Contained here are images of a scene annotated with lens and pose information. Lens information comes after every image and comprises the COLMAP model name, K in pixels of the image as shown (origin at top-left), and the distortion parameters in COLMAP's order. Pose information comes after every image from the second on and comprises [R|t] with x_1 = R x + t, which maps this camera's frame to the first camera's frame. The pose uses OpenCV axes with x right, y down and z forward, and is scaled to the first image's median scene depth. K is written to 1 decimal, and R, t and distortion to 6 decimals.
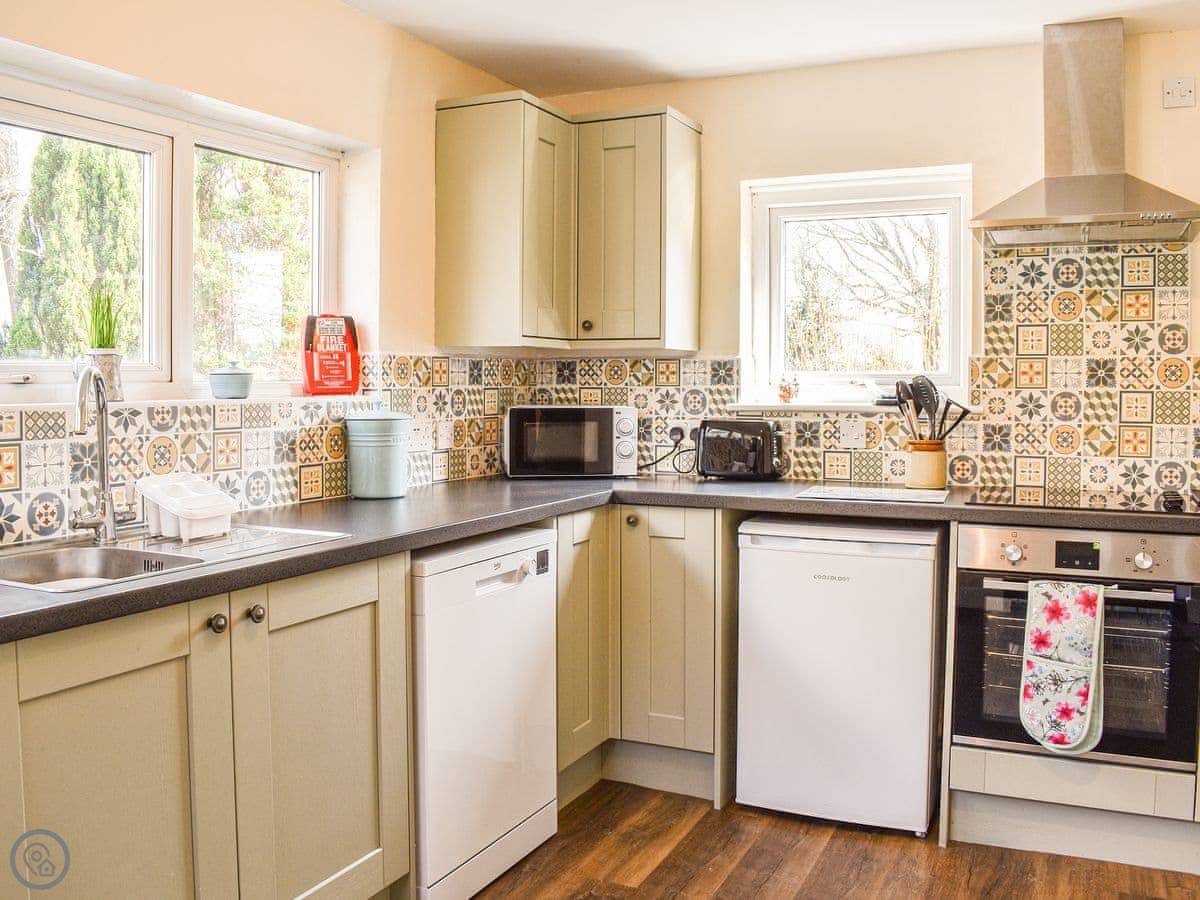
lens RADIAL K [[1040.5, 0, 604.3], [0, 1040.5, 425.9], [0, 0, 1]] dist [-0.086816, 0.010648]
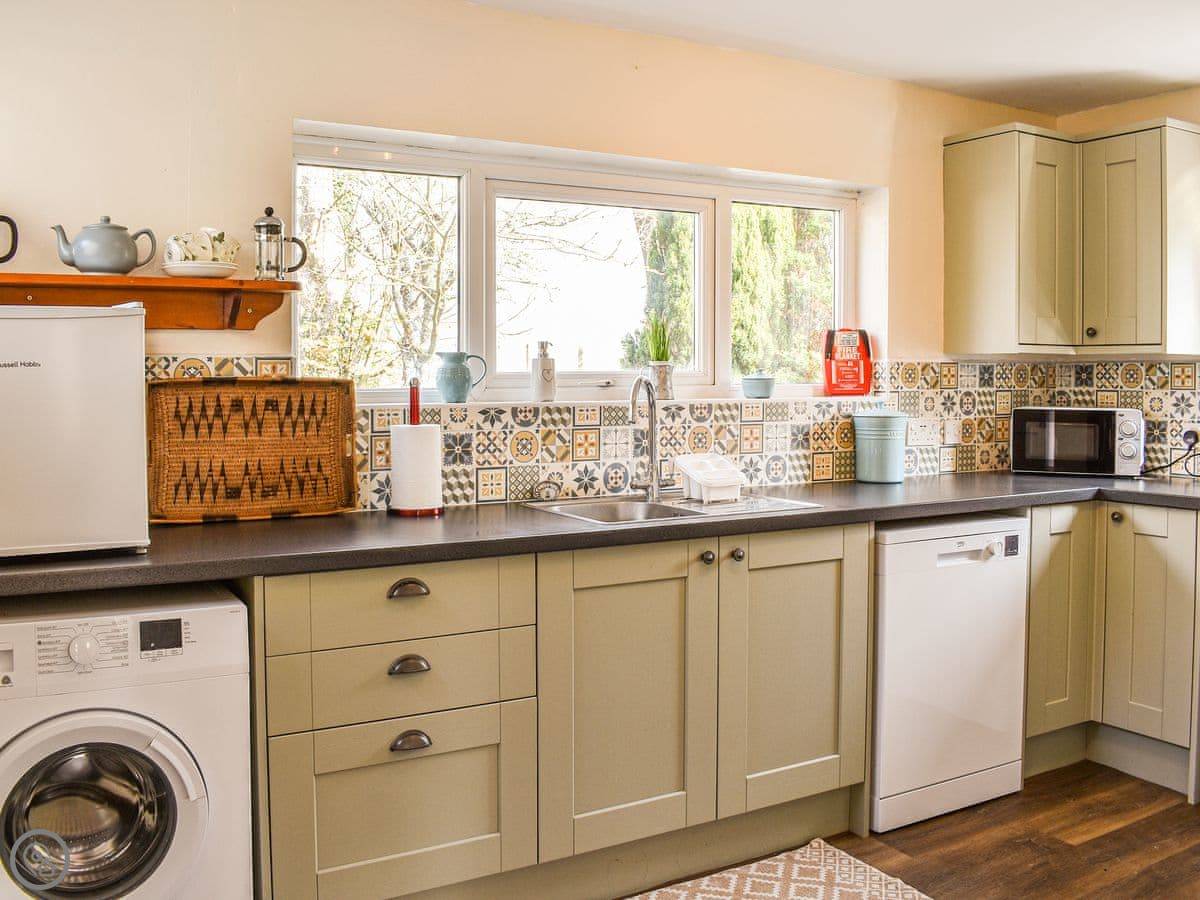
lens RADIAL K [[1040.5, 0, 604.3], [0, 1040.5, 425.9], [0, 0, 1]] dist [-0.086816, 0.010648]
pose [[0.834892, 0.025420, -0.549827, 0.169774], [-0.022862, 0.999672, 0.011503, -0.002127], [0.549939, 0.002967, 0.835199, -0.166927]]
